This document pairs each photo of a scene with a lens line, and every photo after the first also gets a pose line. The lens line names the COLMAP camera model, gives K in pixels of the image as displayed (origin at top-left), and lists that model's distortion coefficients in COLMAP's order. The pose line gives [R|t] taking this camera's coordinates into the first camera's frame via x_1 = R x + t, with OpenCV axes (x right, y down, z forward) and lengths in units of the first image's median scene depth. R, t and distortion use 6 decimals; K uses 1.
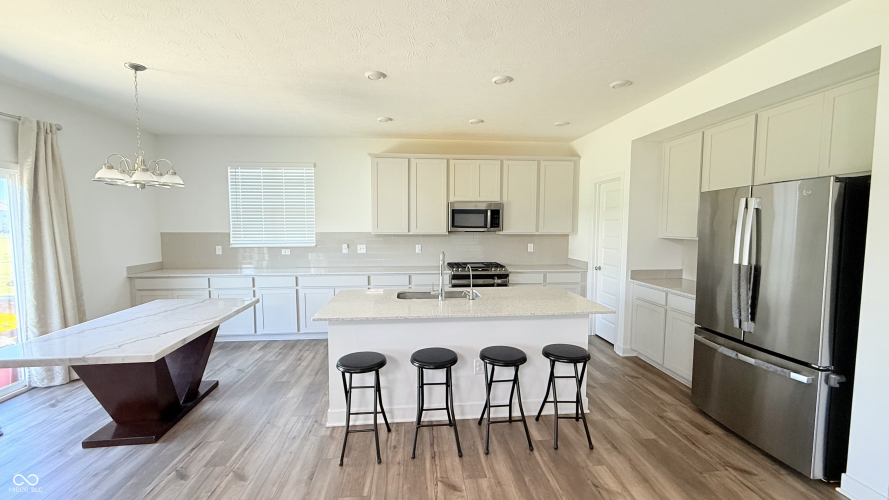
lens RADIAL K [[357.2, 0, 442.1], [0, 357.2, 247.4], [0, 0, 1]] dist [0.001407, -0.000770]
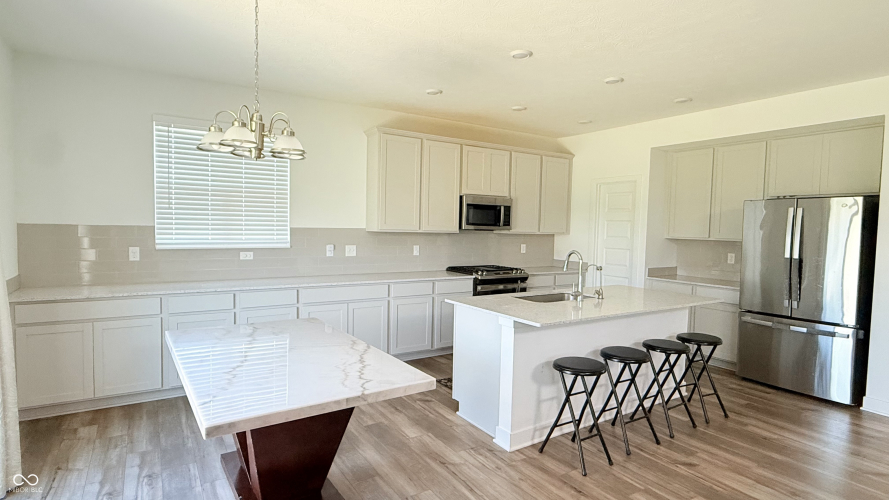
lens RADIAL K [[476.1, 0, 441.9], [0, 476.1, 242.7], [0, 0, 1]] dist [-0.000587, -0.000028]
pose [[0.883969, 0.002637, 0.467539, -0.621934], [0.007867, 0.999759, -0.020511, 0.010748], [-0.467480, 0.021809, 0.883734, 0.029320]]
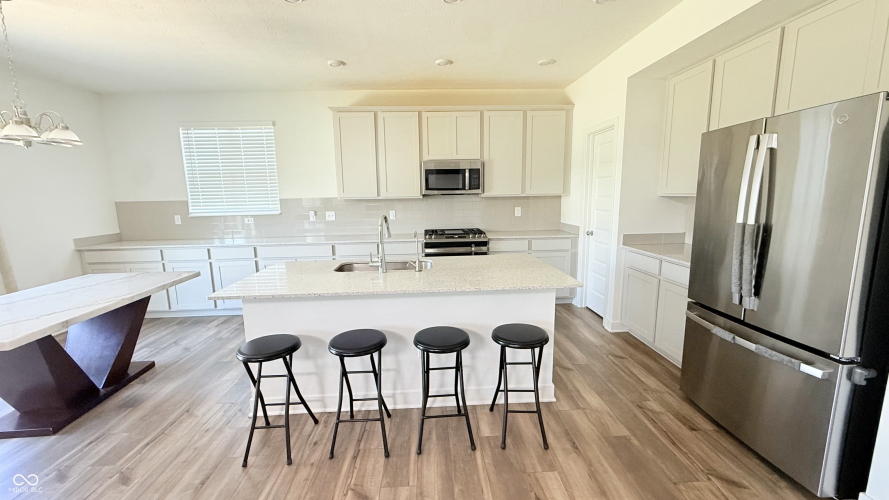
lens RADIAL K [[357.2, 0, 442.5], [0, 357.2, 248.0], [0, 0, 1]] dist [0.001407, -0.000770]
pose [[0.998891, -0.012852, -0.045292, 0.121653], [0.016817, 0.995955, 0.088263, 0.011547], [0.043975, -0.088927, 0.995067, 0.112120]]
